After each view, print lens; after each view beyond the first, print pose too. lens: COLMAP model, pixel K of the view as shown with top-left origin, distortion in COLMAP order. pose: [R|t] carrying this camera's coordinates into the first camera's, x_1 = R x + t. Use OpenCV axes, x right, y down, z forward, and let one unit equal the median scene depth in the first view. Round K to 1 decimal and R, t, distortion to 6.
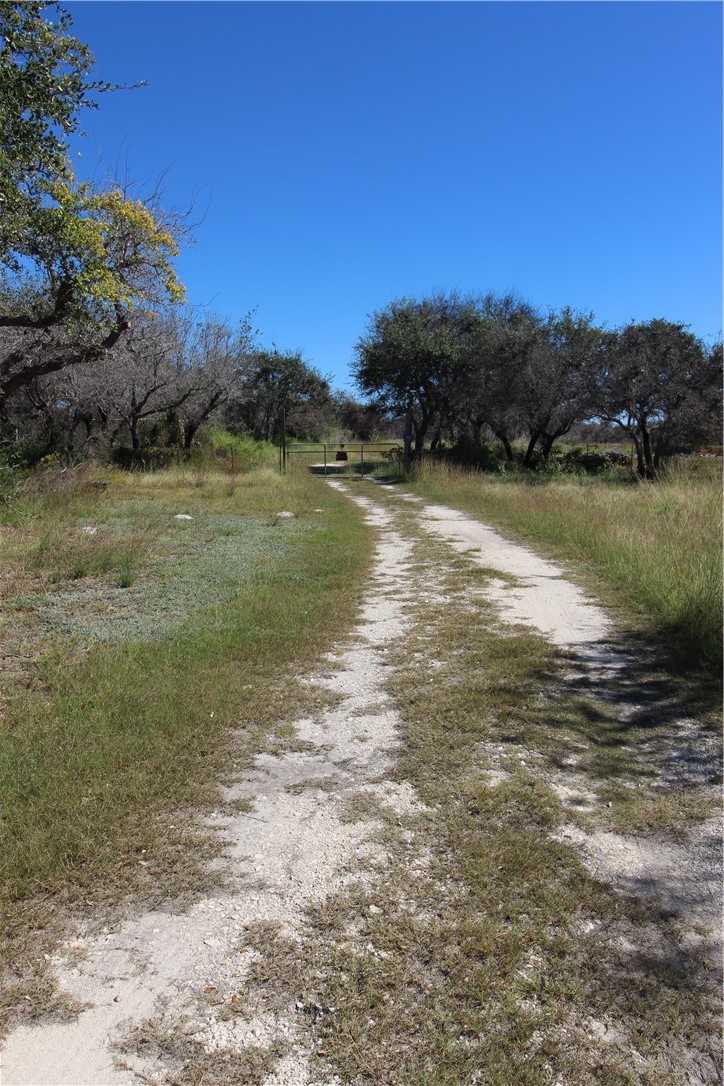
lens RADIAL K [[820.1, 0, 362.0], [0, 820.1, 543.0], [0, 0, 1]] dist [0.008675, -0.000123]
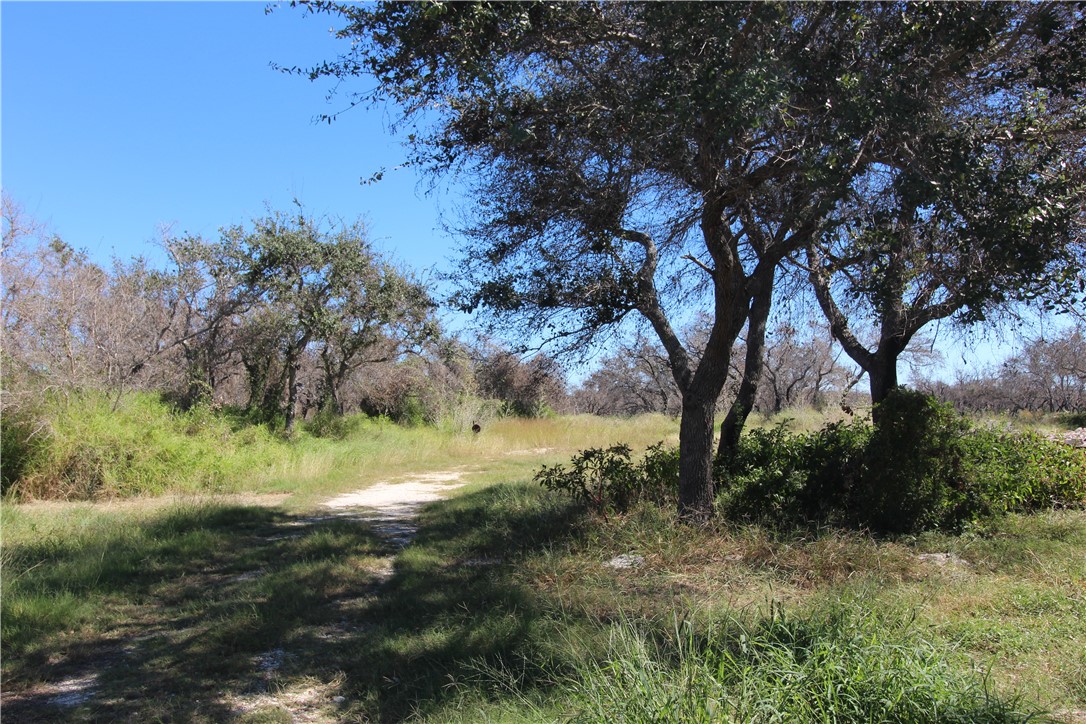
lens RADIAL K [[820.1, 0, 543.0], [0, 820.1, 362.0], [0, 0, 1]] dist [0.008675, -0.000123]
pose [[0.999599, -0.027982, 0.004408, 0.013901], [0.028308, 0.981161, -0.191107, -0.056245], [0.001022, 0.191155, 0.981559, 0.454929]]
